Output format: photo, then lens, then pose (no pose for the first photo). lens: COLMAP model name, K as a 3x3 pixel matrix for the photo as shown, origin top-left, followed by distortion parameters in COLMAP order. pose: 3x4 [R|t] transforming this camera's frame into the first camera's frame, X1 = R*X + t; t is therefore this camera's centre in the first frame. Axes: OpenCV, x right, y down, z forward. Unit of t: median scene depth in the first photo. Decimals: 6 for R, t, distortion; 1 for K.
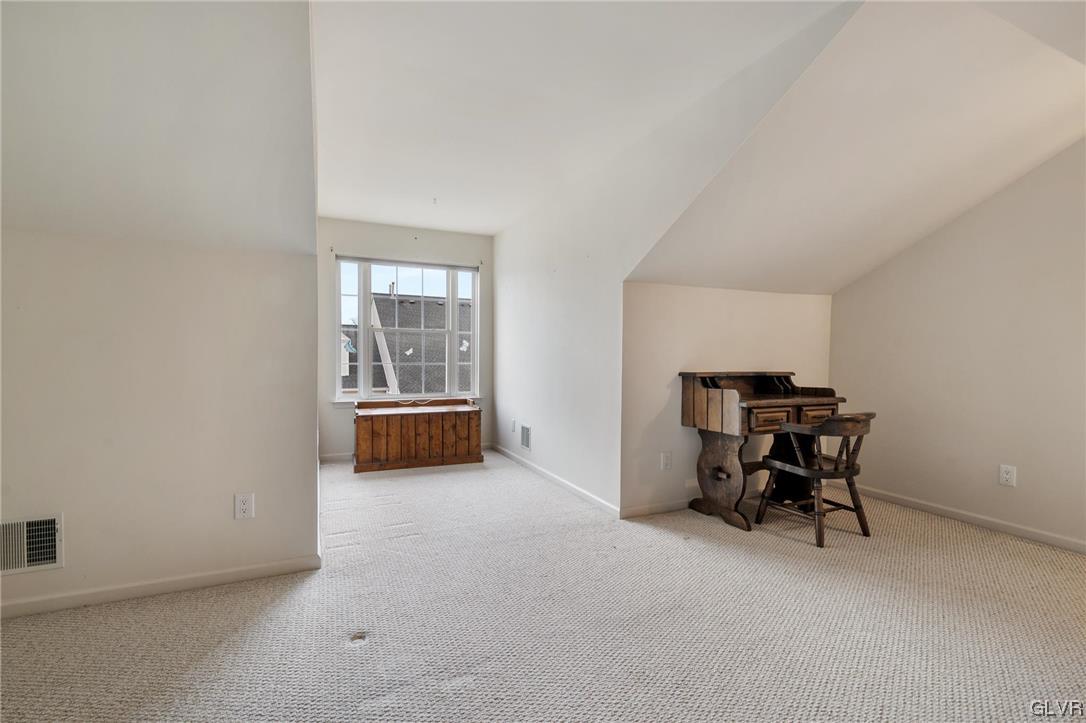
lens RADIAL K [[493.4, 0, 543.2], [0, 493.4, 350.6], [0, 0, 1]] dist [0.001762, 0.000157]
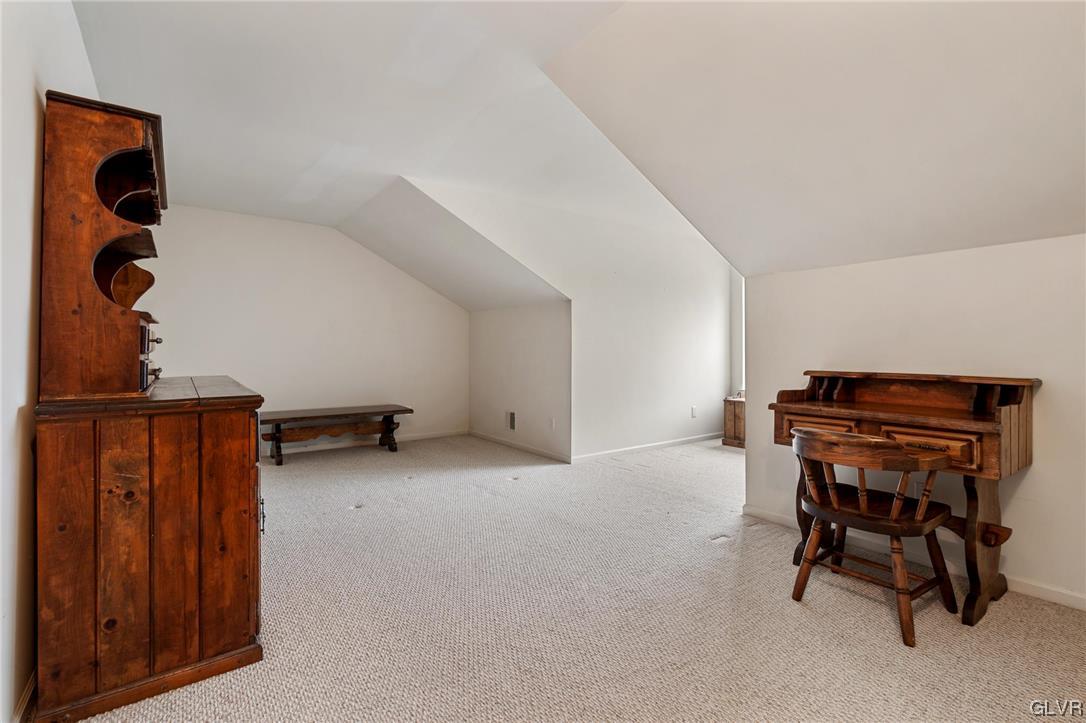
lens RADIAL K [[493.4, 0, 543.2], [0, 493.4, 350.6], [0, 0, 1]] dist [0.001762, 0.000157]
pose [[0.223607, -0.005118, -0.974666, 0.974512], [0.007411, 0.999966, -0.003550, 0.009637], [0.974651, -0.006430, 0.223637, 0.350583]]
